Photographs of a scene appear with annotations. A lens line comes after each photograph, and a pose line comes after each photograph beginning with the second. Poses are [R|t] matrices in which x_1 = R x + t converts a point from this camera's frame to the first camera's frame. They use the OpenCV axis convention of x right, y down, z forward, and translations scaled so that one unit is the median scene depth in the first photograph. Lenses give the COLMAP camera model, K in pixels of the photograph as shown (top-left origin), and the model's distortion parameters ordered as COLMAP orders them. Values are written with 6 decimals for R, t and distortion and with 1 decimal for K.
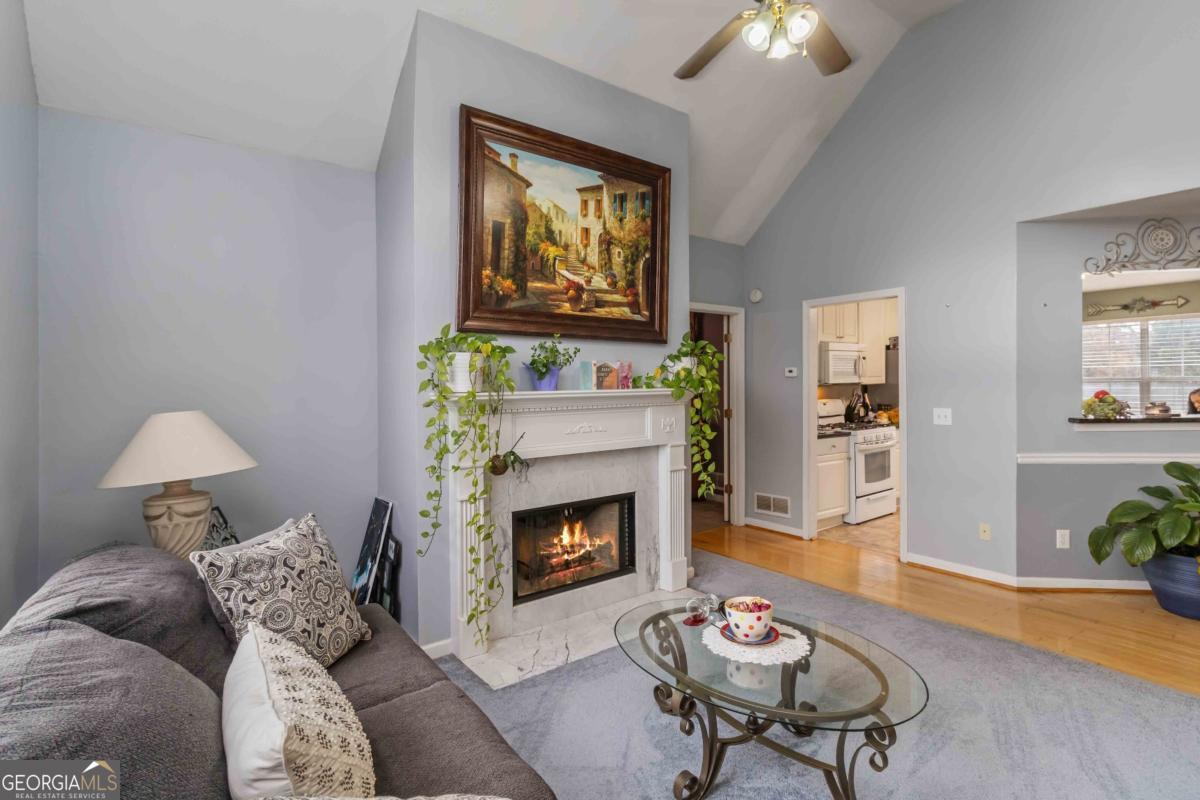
lens RADIAL K [[574.8, 0, 616.6], [0, 574.8, 376.7], [0, 0, 1]] dist [0.001387, -0.000278]
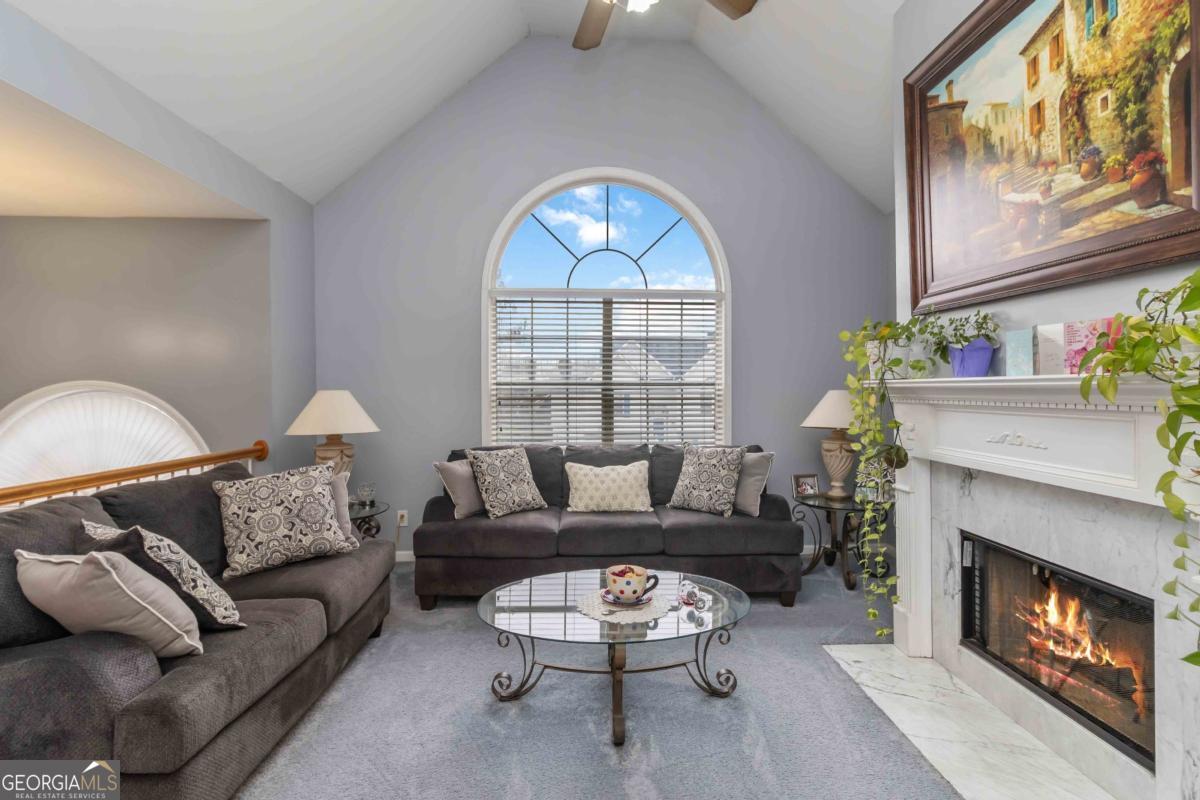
lens RADIAL K [[574.8, 0, 615.6], [0, 574.8, 394.1], [0, 0, 1]] dist [0.001387, -0.000278]
pose [[-0.563986, 0.025810, -0.825381, 0.686496], [0.025026, 0.999587, 0.014157, 0.021810], [0.825405, -0.012672, -0.564398, 0.967955]]
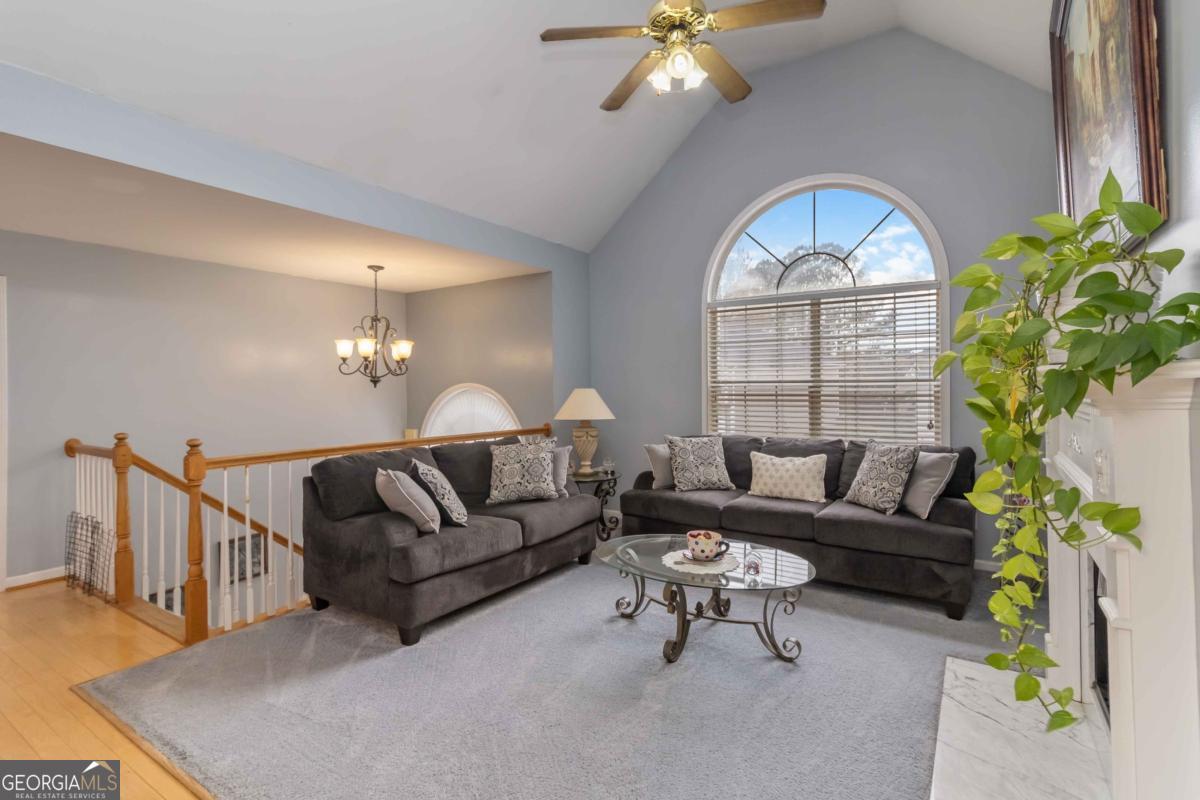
lens RADIAL K [[574.8, 0, 625.2], [0, 574.8, 384.0], [0, 0, 1]] dist [0.001387, -0.000278]
pose [[-0.938895, 0.022427, -0.343472, 0.514708], [0.029056, 0.999477, -0.014164, 0.029667], [0.342975, -0.023279, -0.939056, 1.342047]]
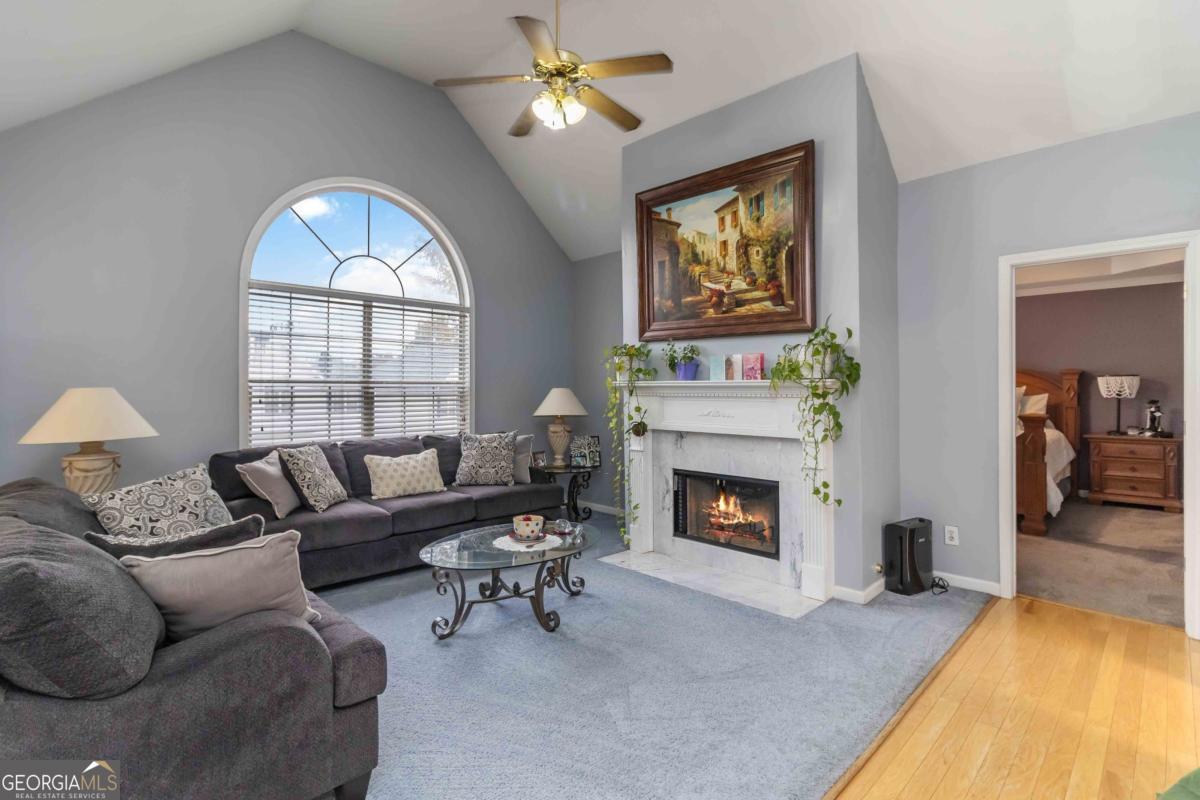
lens RADIAL K [[574.8, 0, 602.2], [0, 574.8, 384.3], [0, 0, 1]] dist [0.001387, -0.000278]
pose [[0.125813, 0.012220, -0.991979, 1.063746], [0.014410, 0.999796, 0.014144, 0.010590], [0.991949, -0.016074, 0.125611, 0.603921]]
